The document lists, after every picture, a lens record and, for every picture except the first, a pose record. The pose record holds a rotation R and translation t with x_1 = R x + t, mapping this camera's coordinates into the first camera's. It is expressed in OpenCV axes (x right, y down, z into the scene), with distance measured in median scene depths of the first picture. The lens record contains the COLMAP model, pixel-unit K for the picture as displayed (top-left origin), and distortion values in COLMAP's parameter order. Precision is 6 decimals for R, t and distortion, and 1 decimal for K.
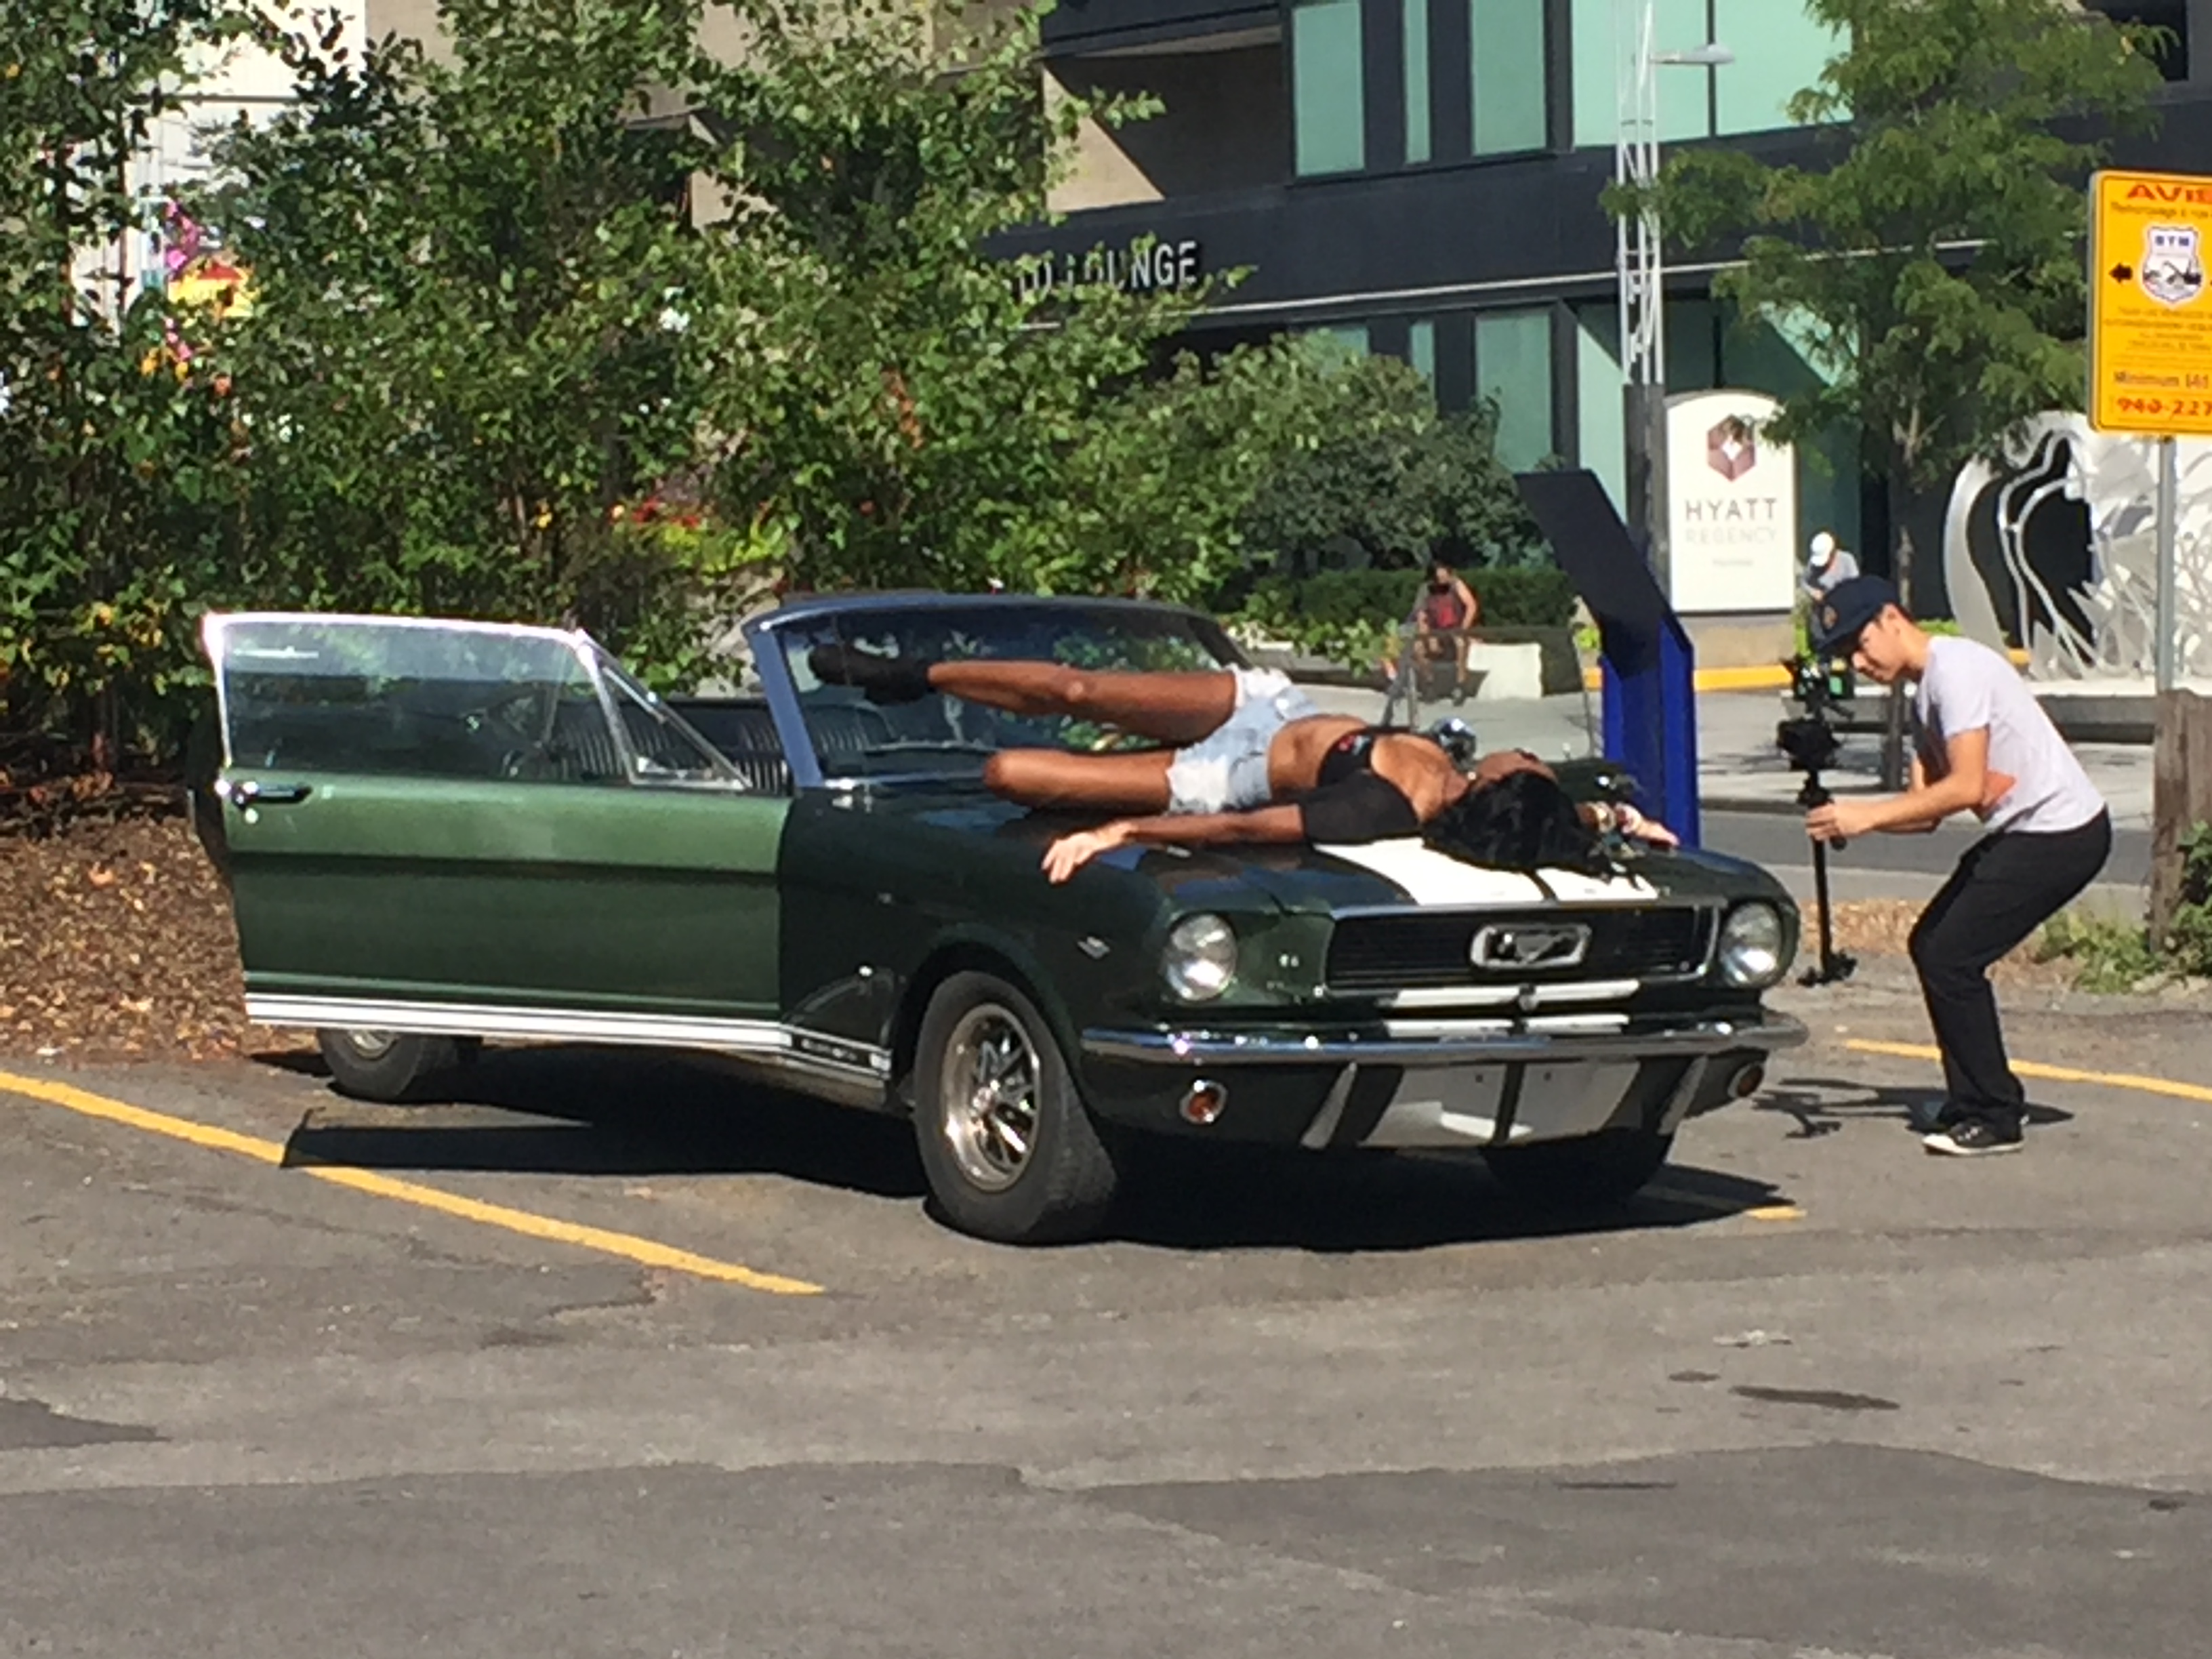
lens RADIAL K [[6668.7, 0, 1106.0], [0, 6668.7, 829.5], [0, 0, 1]] dist [-0.038252, 1.346930]
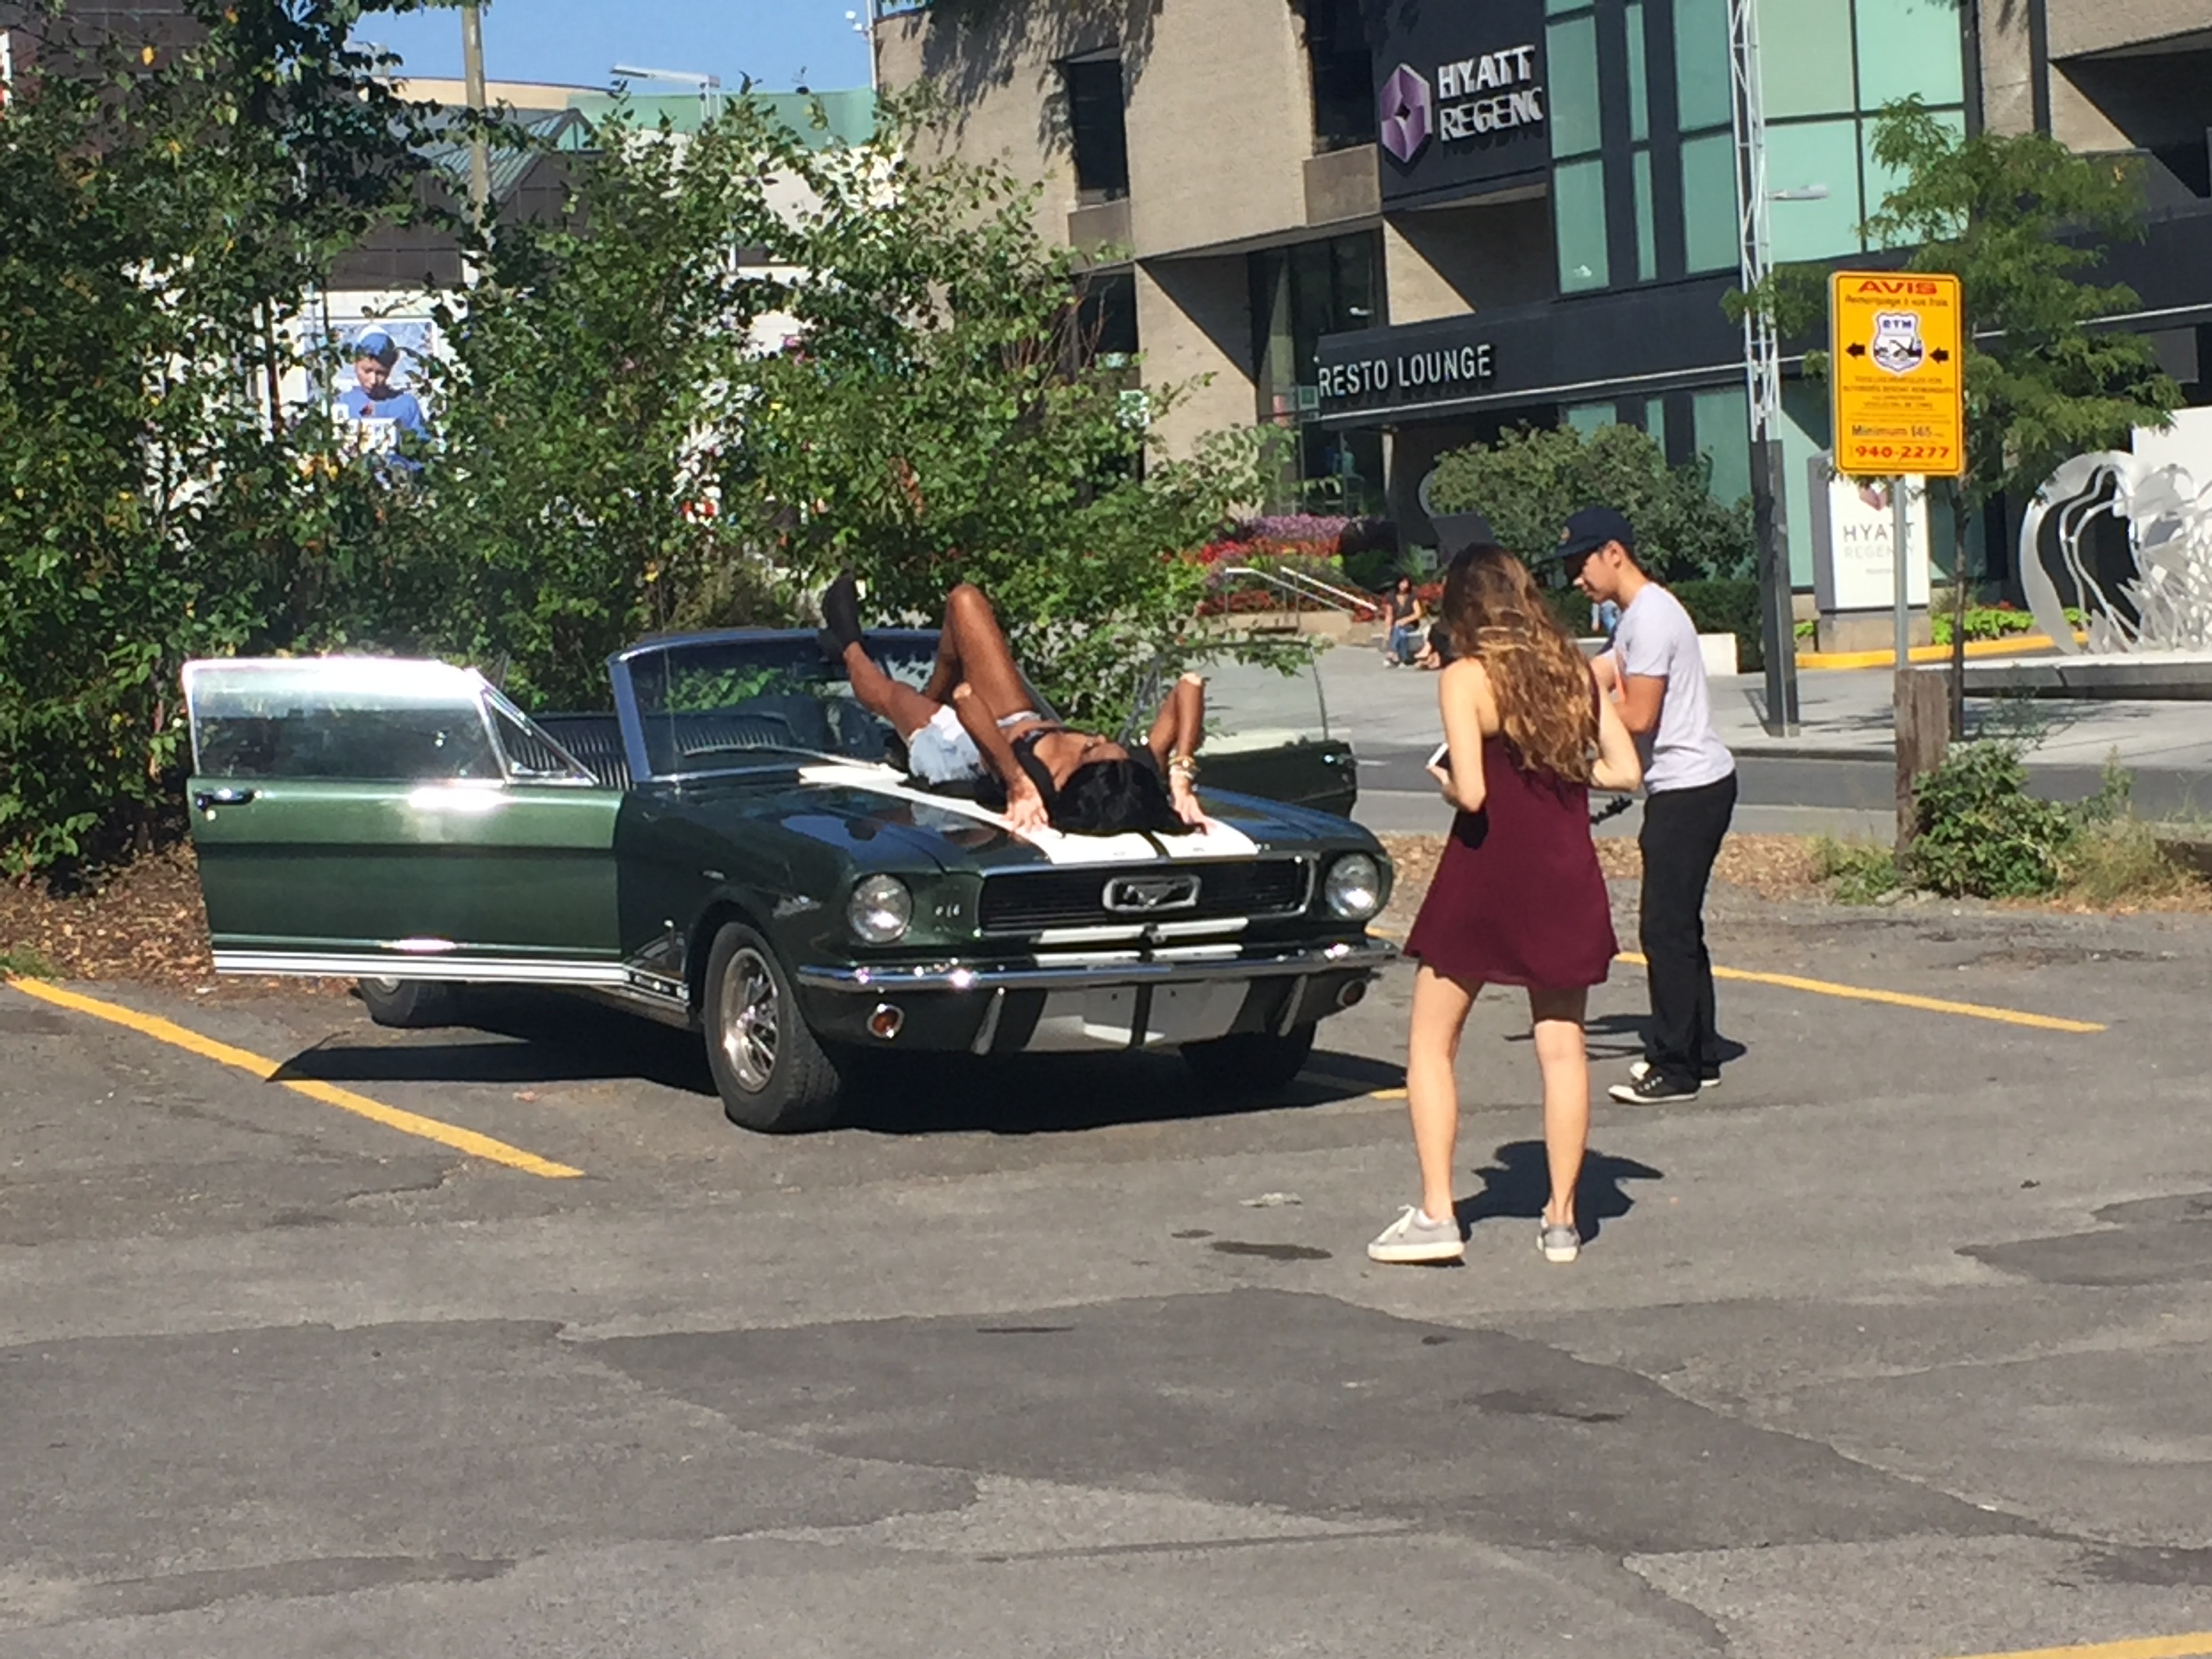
lens RADIAL K [[4876.8, 0, 1106.0], [0, 4876.8, 829.5], [0, 0, 1]] dist [0.037730, 0.015267]
pose [[0.996035, -0.024607, -0.085497, 0.126770], [0.025423, 0.999641, 0.008470, -0.002812], [0.085257, -0.010610, 0.996302, 0.058937]]
